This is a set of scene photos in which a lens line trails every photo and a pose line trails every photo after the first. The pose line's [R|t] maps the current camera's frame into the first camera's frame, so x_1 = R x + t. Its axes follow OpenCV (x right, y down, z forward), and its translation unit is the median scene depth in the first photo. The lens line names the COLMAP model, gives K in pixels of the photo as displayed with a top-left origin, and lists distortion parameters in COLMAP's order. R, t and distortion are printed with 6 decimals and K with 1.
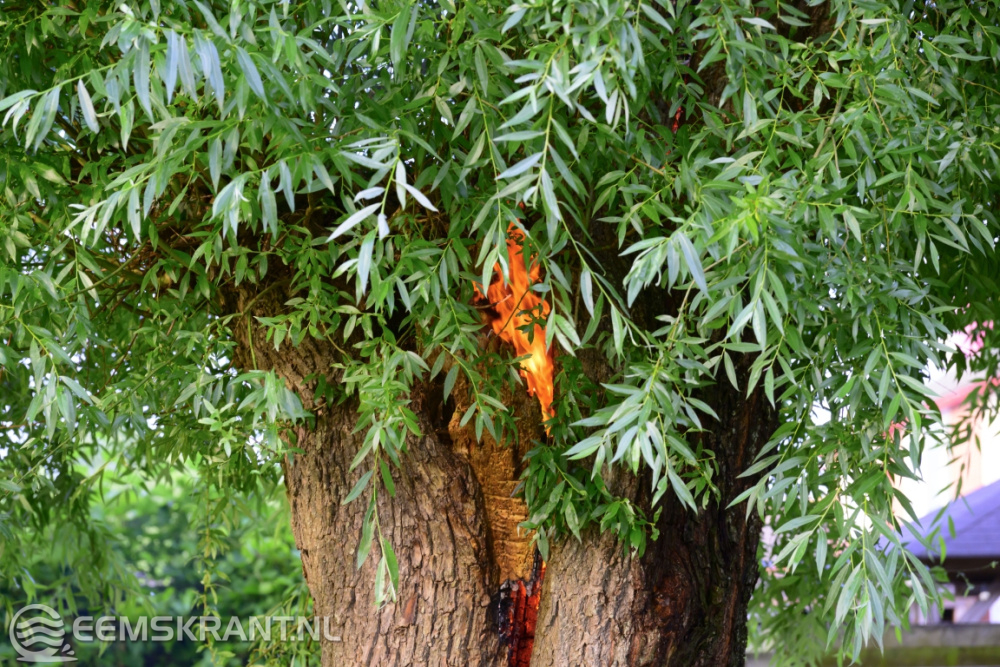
lens RADIAL K [[3455.9, 0, 500.0], [0, 3455.9, 333.5], [0, 0, 1]] dist [0.043267, 0.675427]
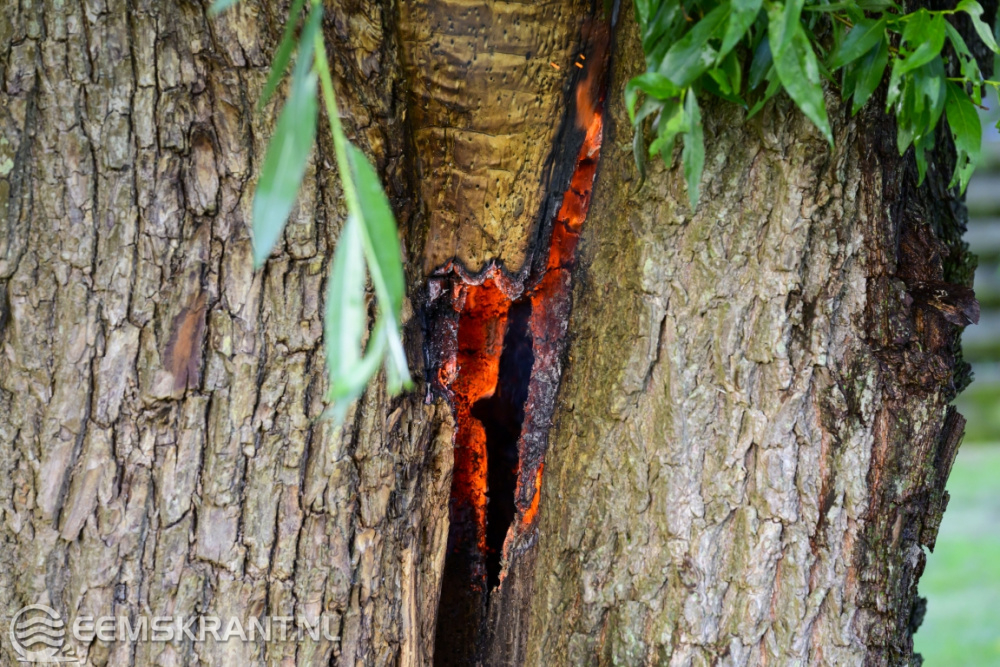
lens RADIAL K [[2896.8, 0, 500.0], [0, 2896.8, 333.5], [0, 0, 1]] dist [-0.006593, 0.564109]
pose [[0.934330, -0.029169, 0.355214, -0.094644], [-0.027672, 0.987700, 0.153892, 0.036445], [-0.355334, -0.153616, 0.922030, 0.741182]]
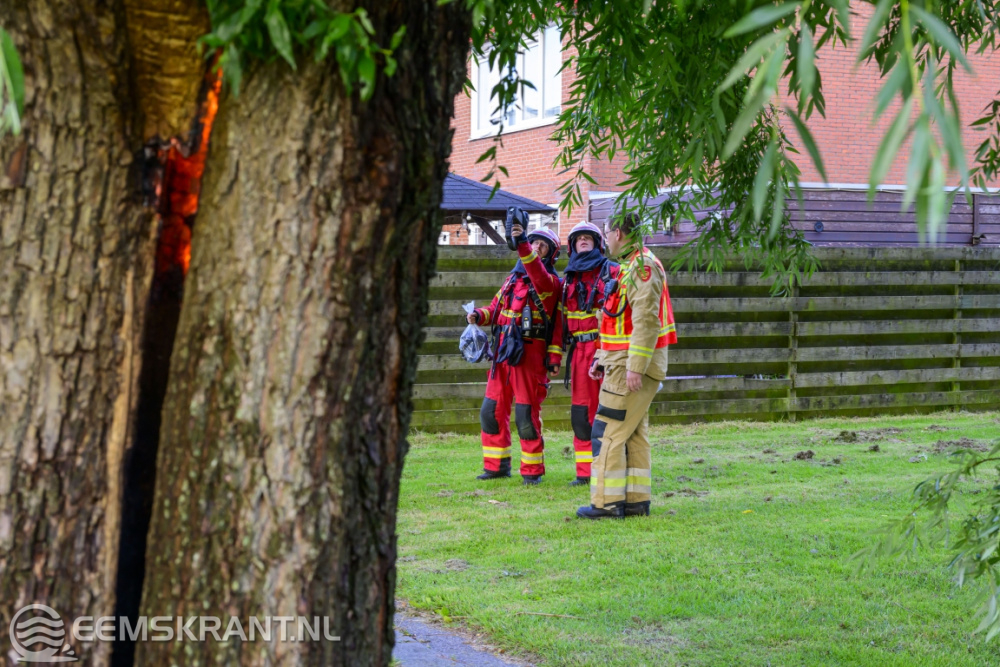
lens RADIAL K [[1620.2, 0, 500.0], [0, 1620.2, 333.5], [0, 0, 1]] dist [0.013297, -0.044378]
pose [[0.947032, 0.007407, 0.321055, -0.038590], [-0.050744, 0.990626, 0.126825, 0.066980], [-0.317106, -0.136399, 0.938530, 0.656598]]
